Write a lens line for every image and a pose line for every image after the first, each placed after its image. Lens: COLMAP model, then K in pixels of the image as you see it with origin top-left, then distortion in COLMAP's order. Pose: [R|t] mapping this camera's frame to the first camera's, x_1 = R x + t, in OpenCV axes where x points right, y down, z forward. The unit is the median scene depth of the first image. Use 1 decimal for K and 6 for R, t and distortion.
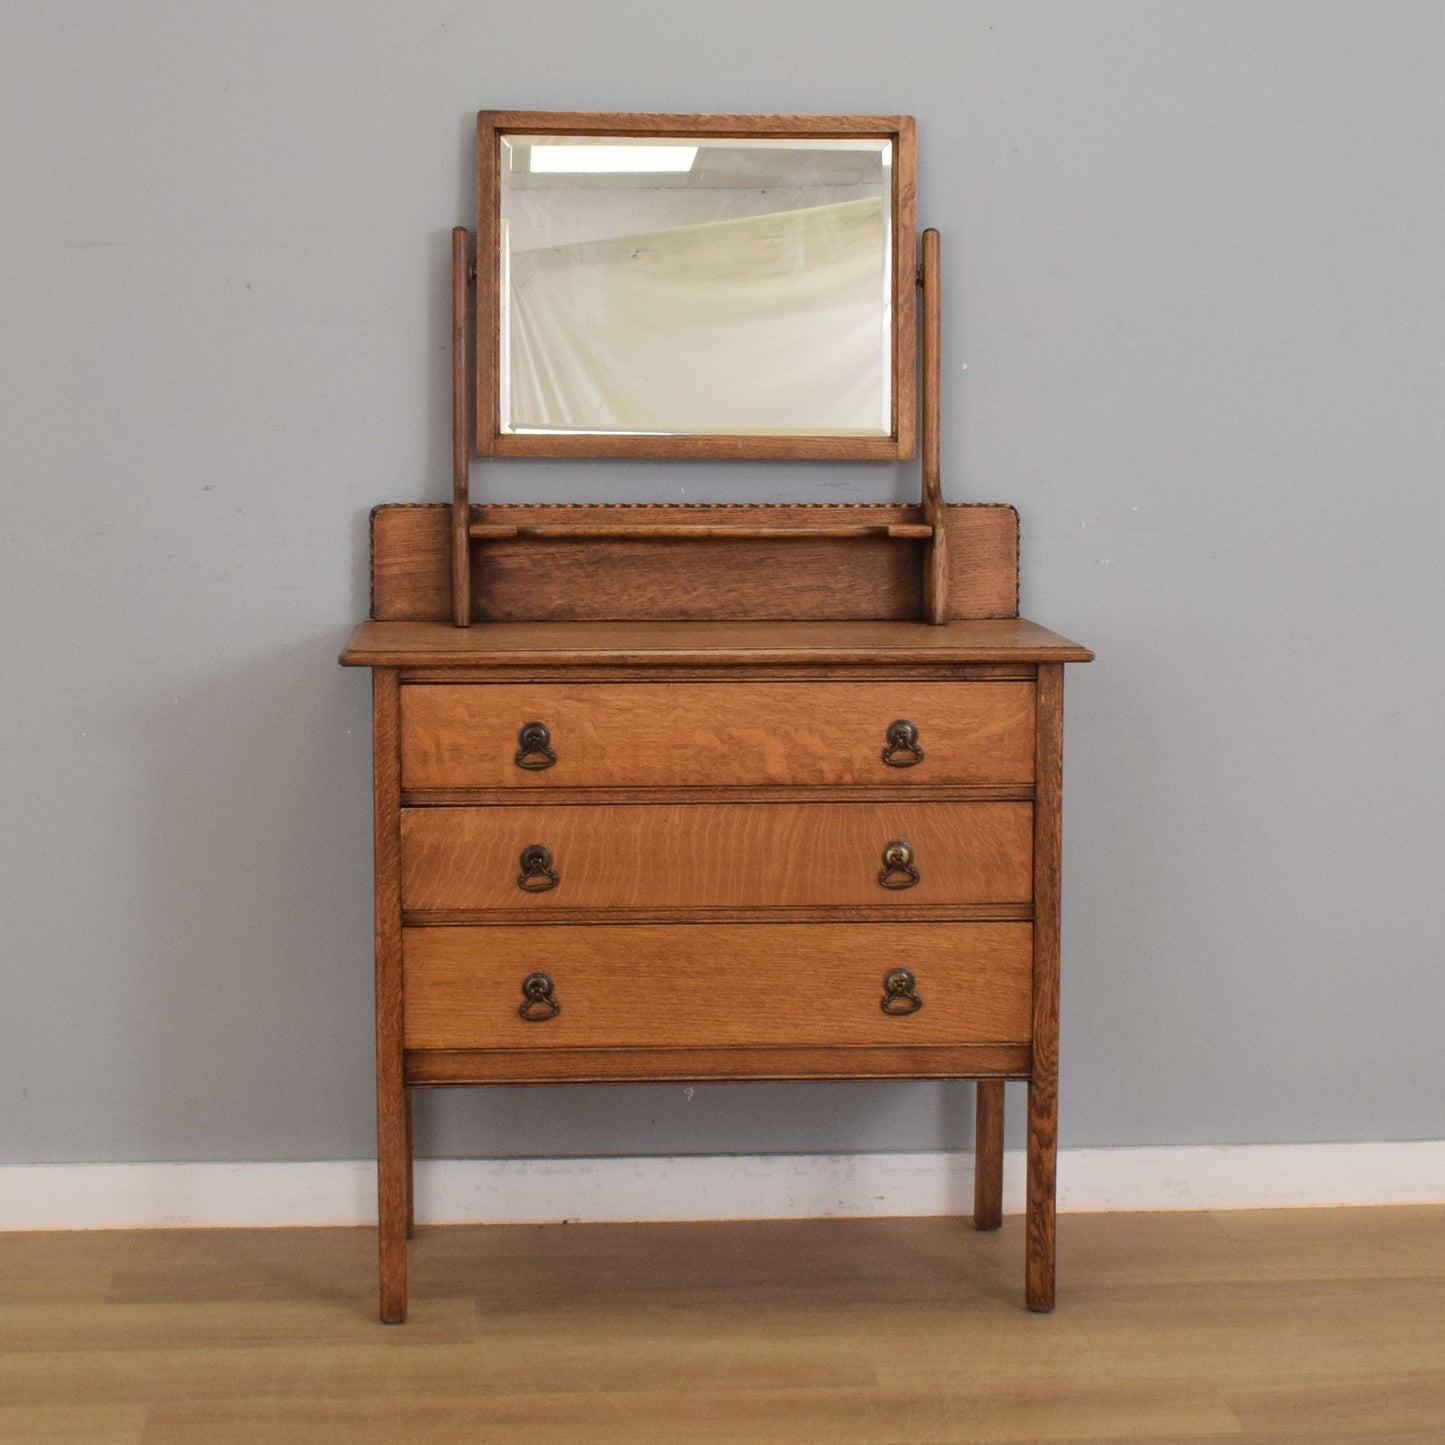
lens RADIAL K [[3228.0, 0, 641.6], [0, 3228.0, 698.5], [0, 0, 1]] dist [-0.046466, 0.000000]
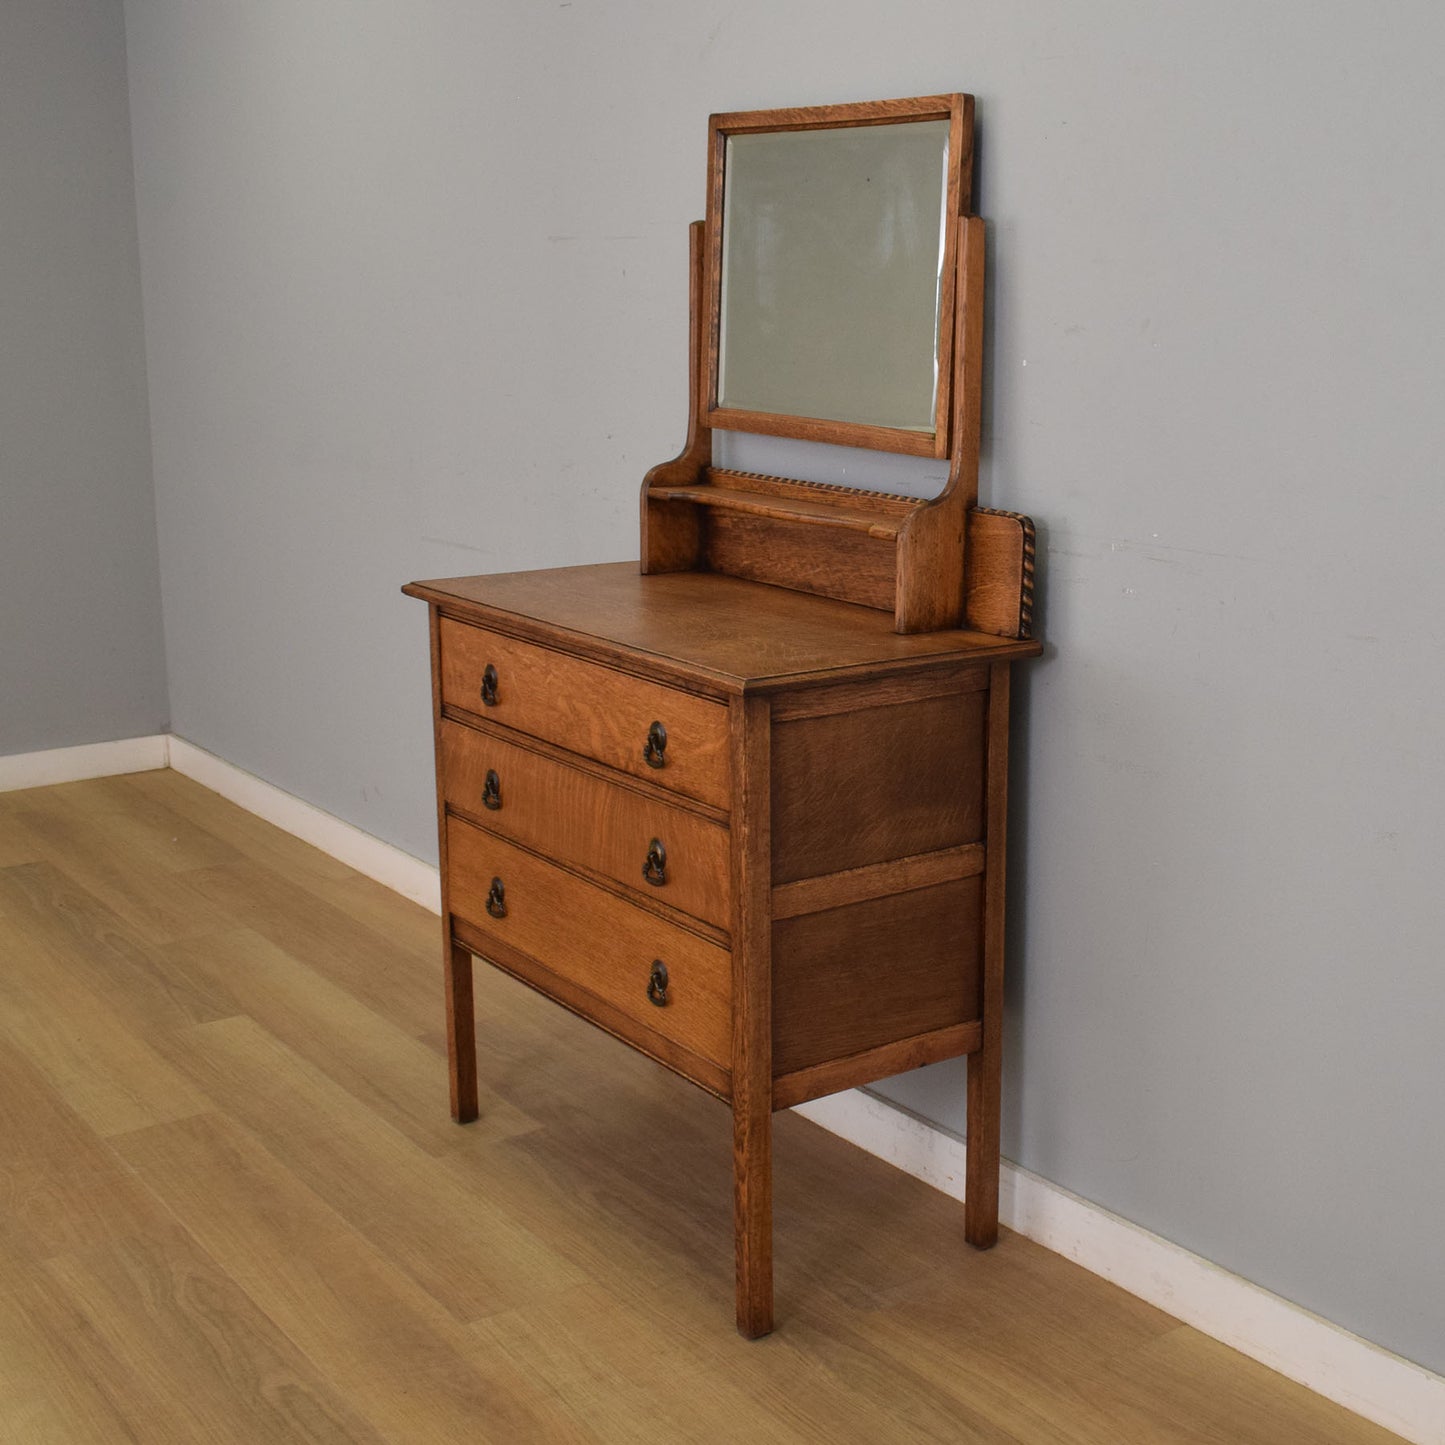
lens RADIAL K [[2026.9, 0, 894.9], [0, 2026.9, 725.8], [0, 0, 1]] dist [-0.084382, 0.000000]
pose [[0.571629, 0.185367, -0.799299, 0.616964], [-0.095606, 0.982559, 0.159494, -0.097962], [0.814923, -0.014753, 0.579382, 0.689882]]
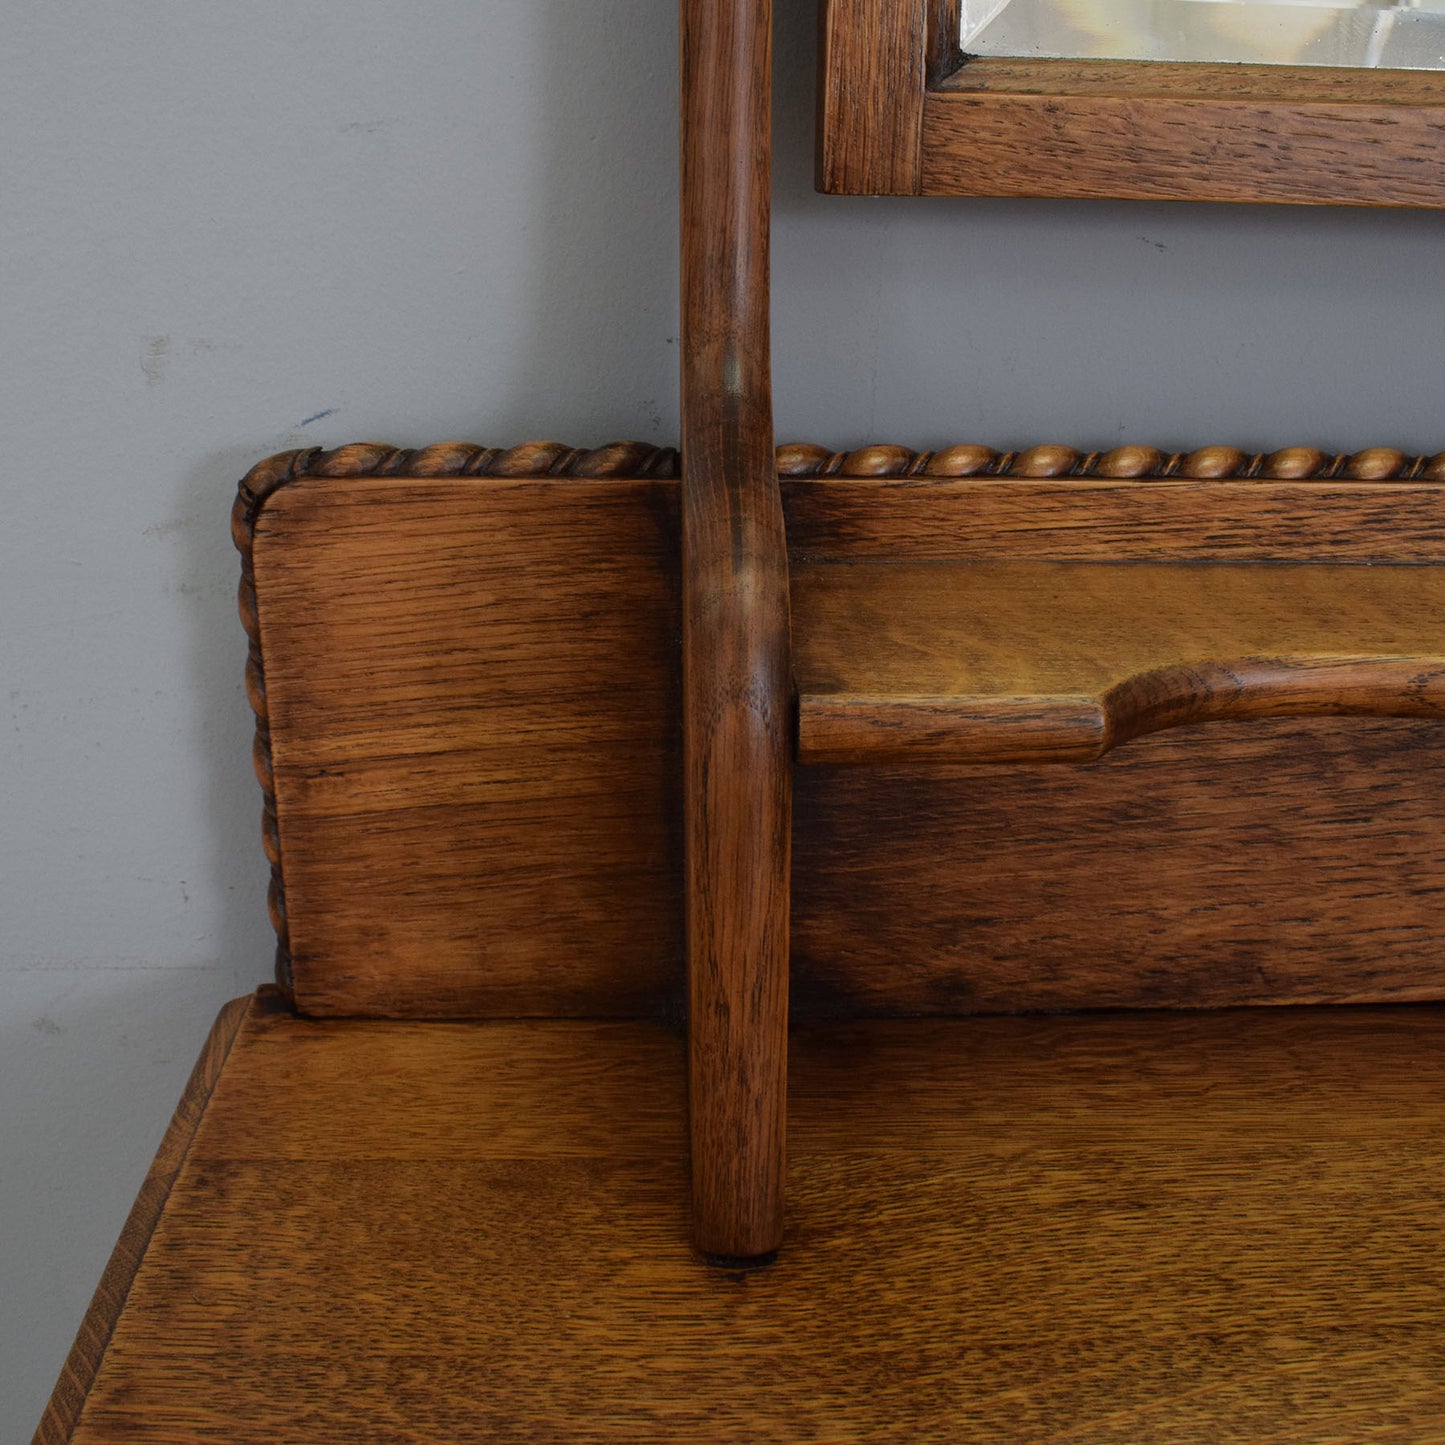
lens RADIAL K [[1711.9, 0, 732.3], [0, 1711.9, 723.5], [0, 0, 1]] dist [-0.105869, 0.000000]
pose [[0.999889, 0.012126, -0.008705, -0.058629], [-0.009254, 0.961156, 0.275850, -0.077928], [0.011712, -0.275739, 0.961161, 0.972901]]
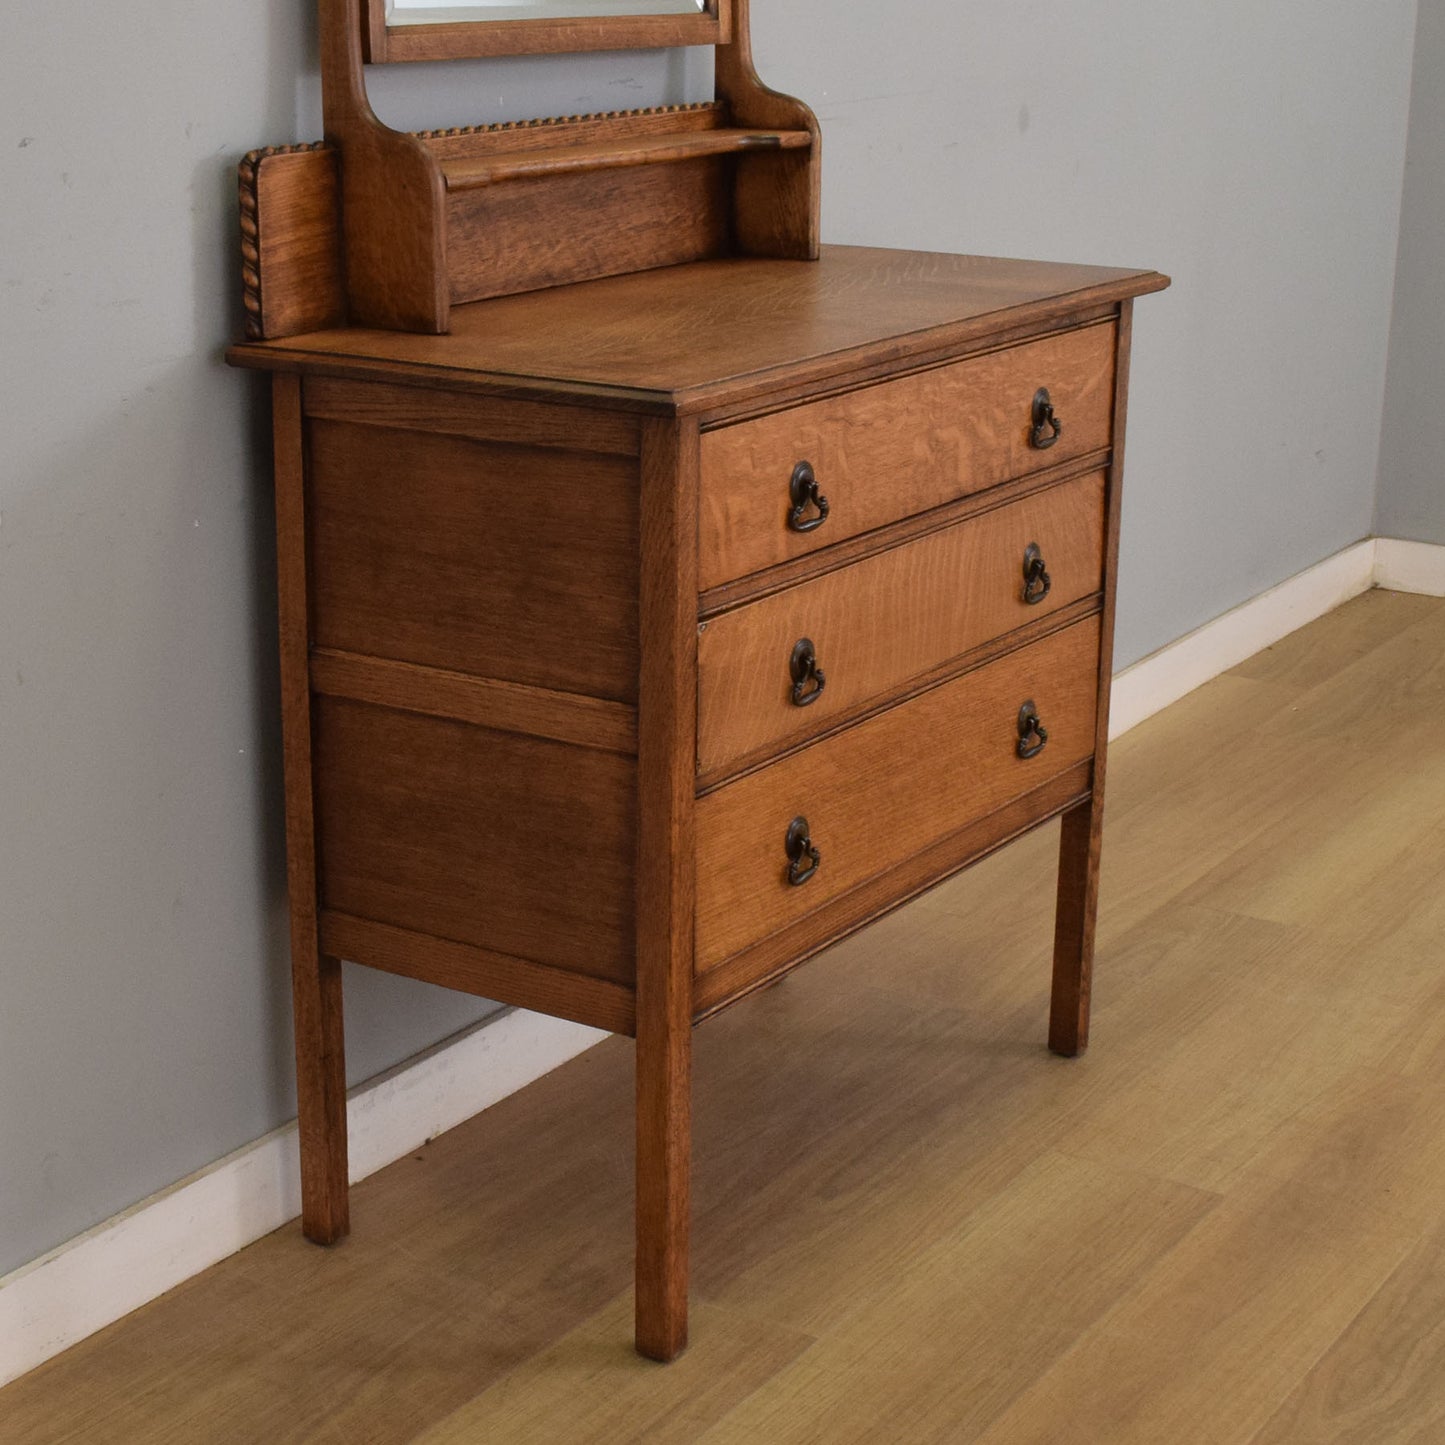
lens RADIAL K [[2845.7, 0, 590.2], [0, 2845.7, 857.4], [0, 0, 1]] dist [-0.094381, 0.000000]
pose [[0.604220, -0.255996, 0.754576, -0.523284], [0.082510, 0.961997, 0.260296, -0.070519], [-0.792534, -0.095016, 0.602380, 0.657703]]
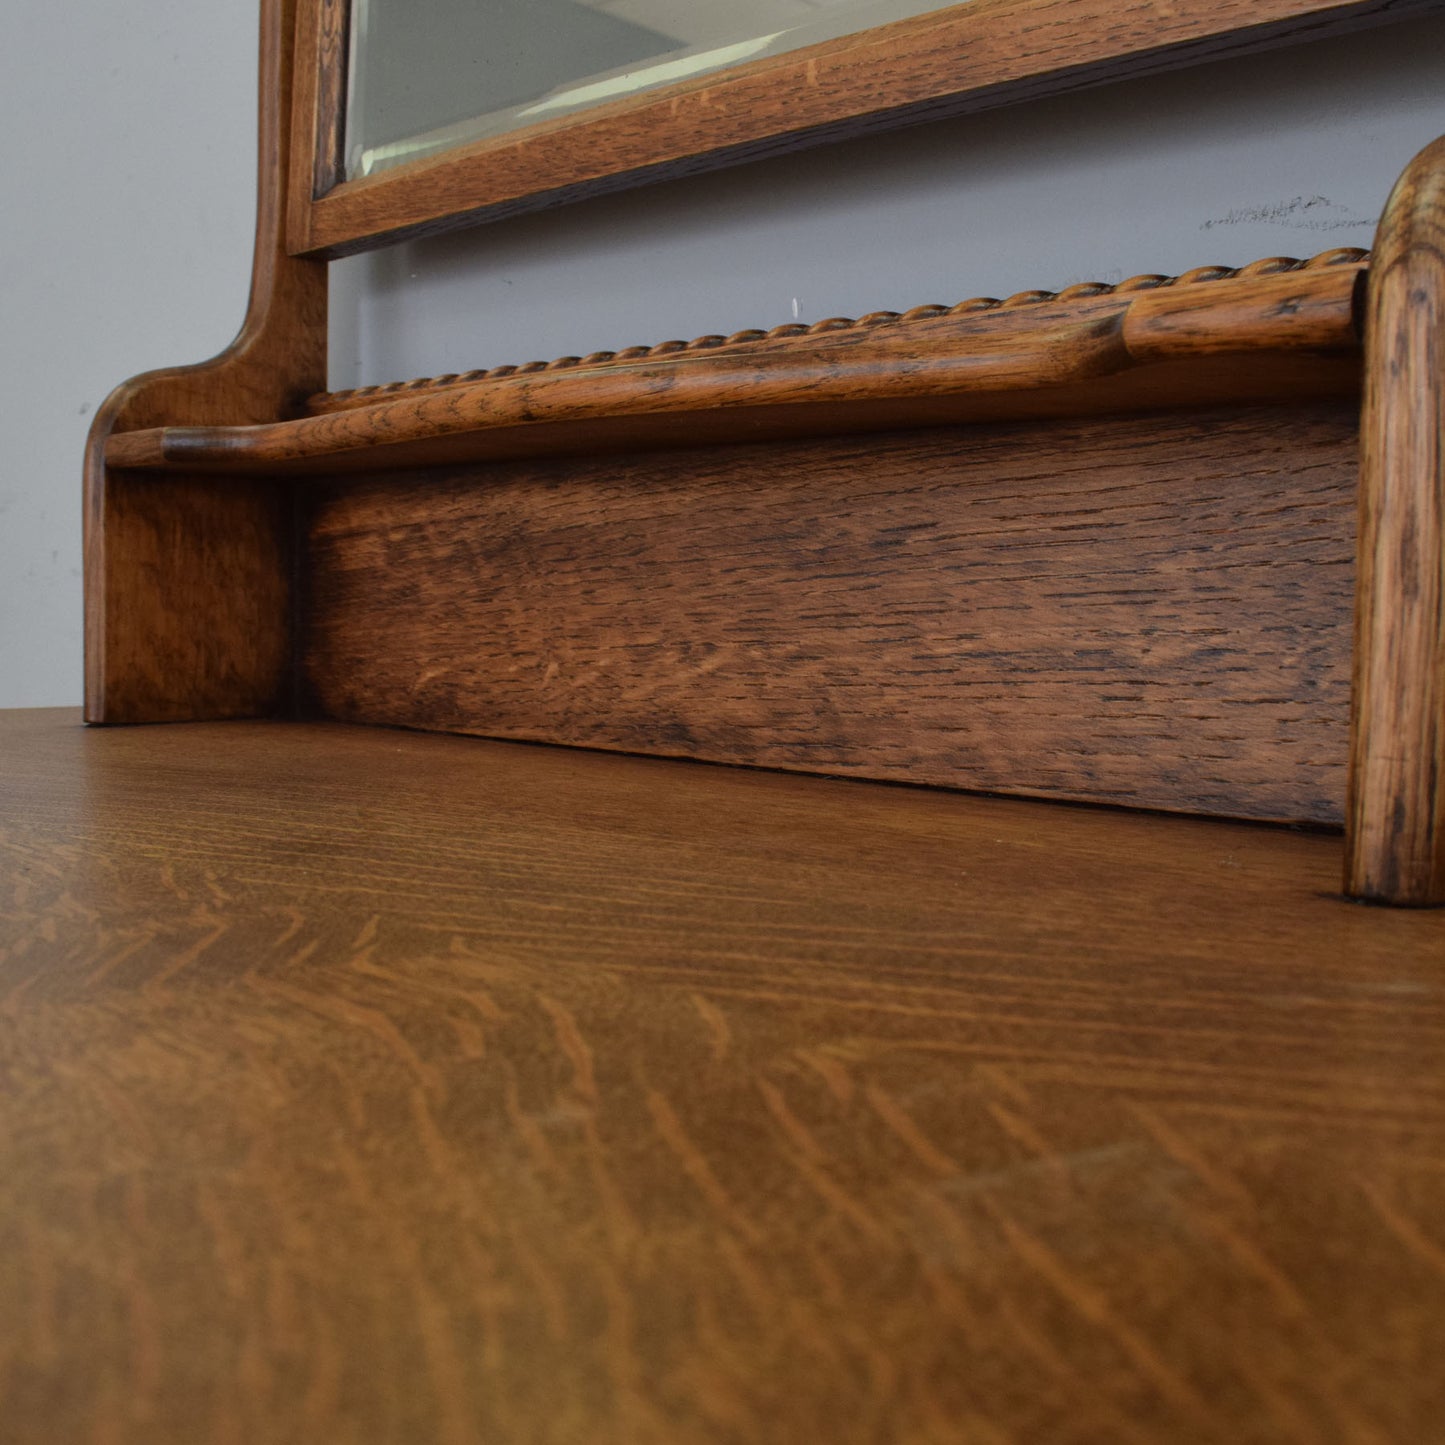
lens RADIAL K [[1816.1, 0, 767.3], [0, 1816.1, 713.5], [0, 0, 1]] dist [-0.101844, 0.000000]
pose [[0.652553, 0.055253, -0.755726, 0.146386], [-0.084356, 0.996436, 0.000013, -0.031127], [0.753033, 0.063741, 0.654888, 0.979907]]
